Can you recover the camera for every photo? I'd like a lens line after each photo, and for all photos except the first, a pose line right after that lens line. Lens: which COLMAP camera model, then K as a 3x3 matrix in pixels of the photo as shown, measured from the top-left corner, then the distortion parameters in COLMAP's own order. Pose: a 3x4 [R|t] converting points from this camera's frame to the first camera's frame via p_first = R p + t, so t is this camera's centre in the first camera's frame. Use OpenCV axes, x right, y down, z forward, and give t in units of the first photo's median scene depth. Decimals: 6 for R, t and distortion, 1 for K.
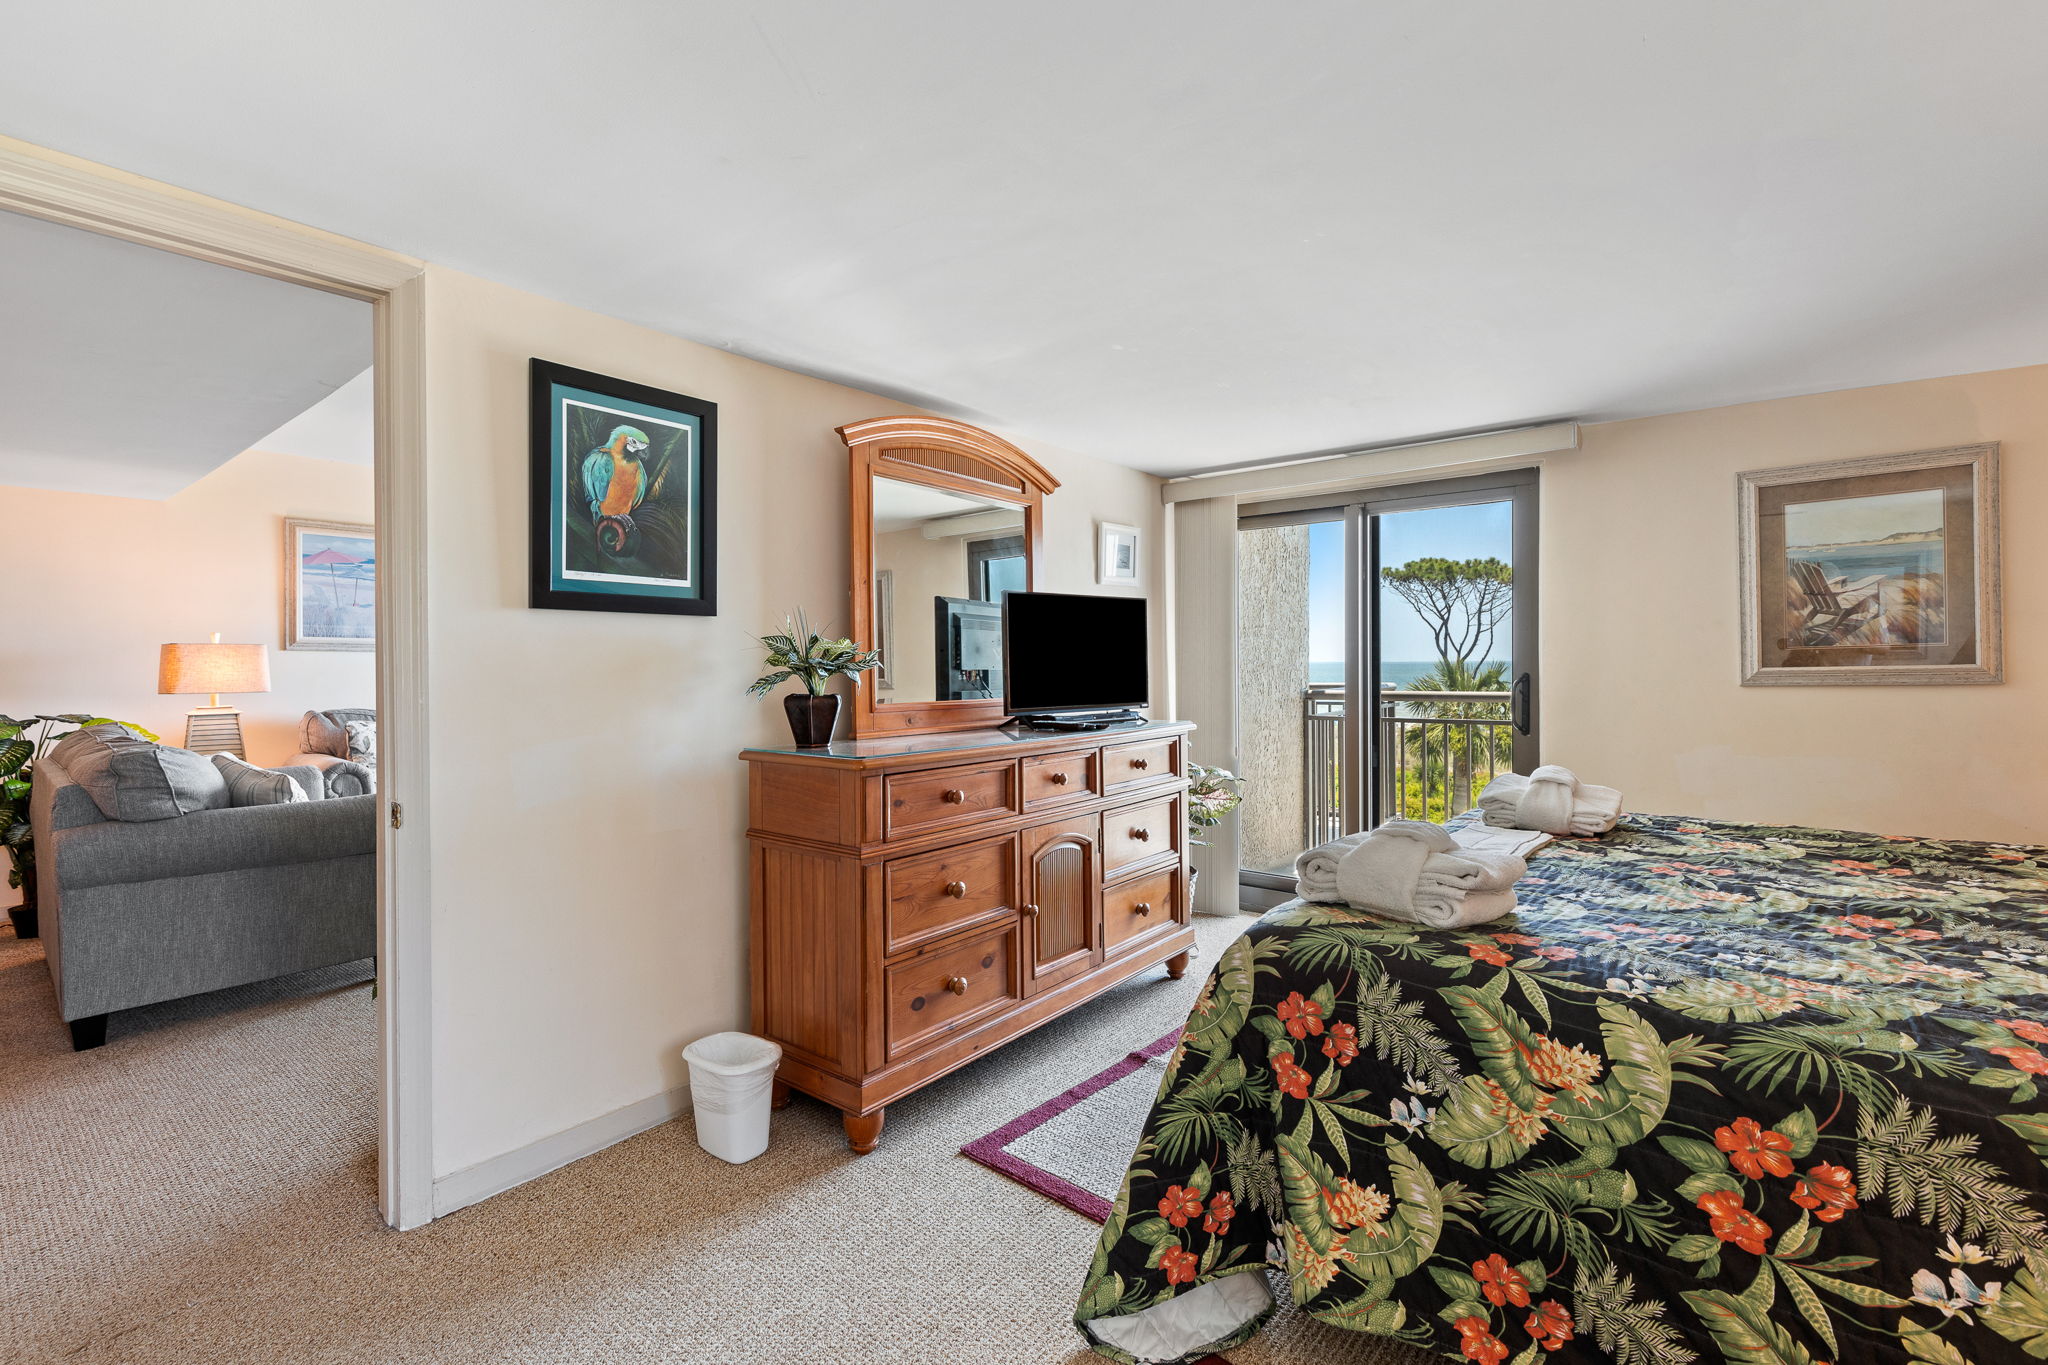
lens RADIAL K [[902.9, 0, 1029.3], [0, 902.9, 676.8], [0, 0, 1]] dist [-0.000139, -0.000214]
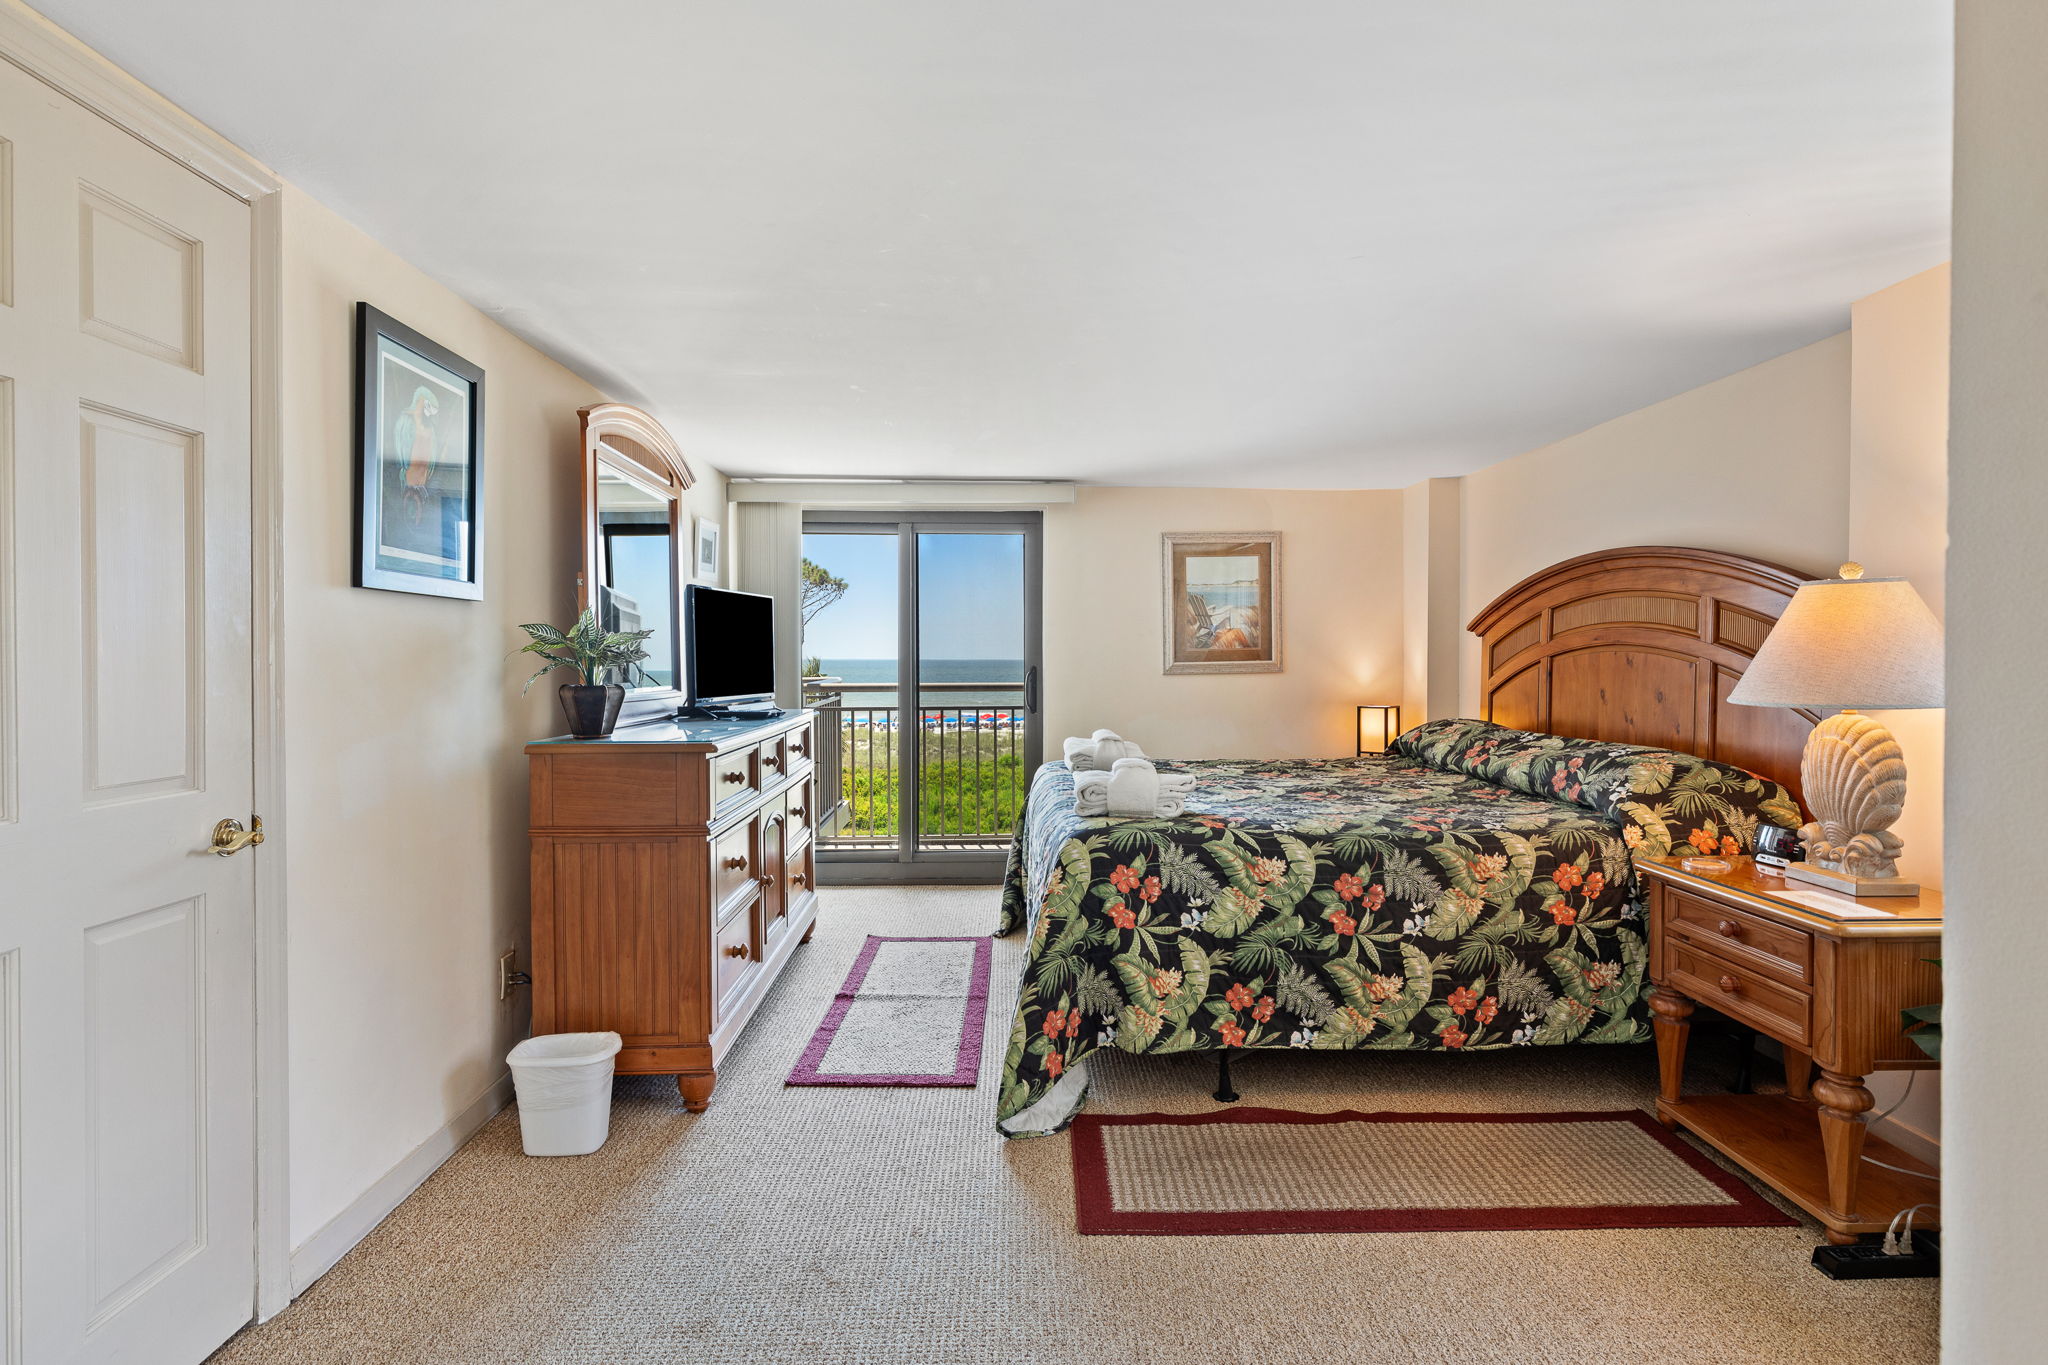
lens RADIAL K [[962.1, 0, 1024.0], [0, 962.1, 682.5], [0, 0, 1]] dist [0.000816, -0.000292]
pose [[0.766622, -0.010064, 0.642020, -0.970337], [0.005405, 0.999943, 0.009221, 0.016438], [-0.642076, -0.003599, 0.766633, -0.187178]]
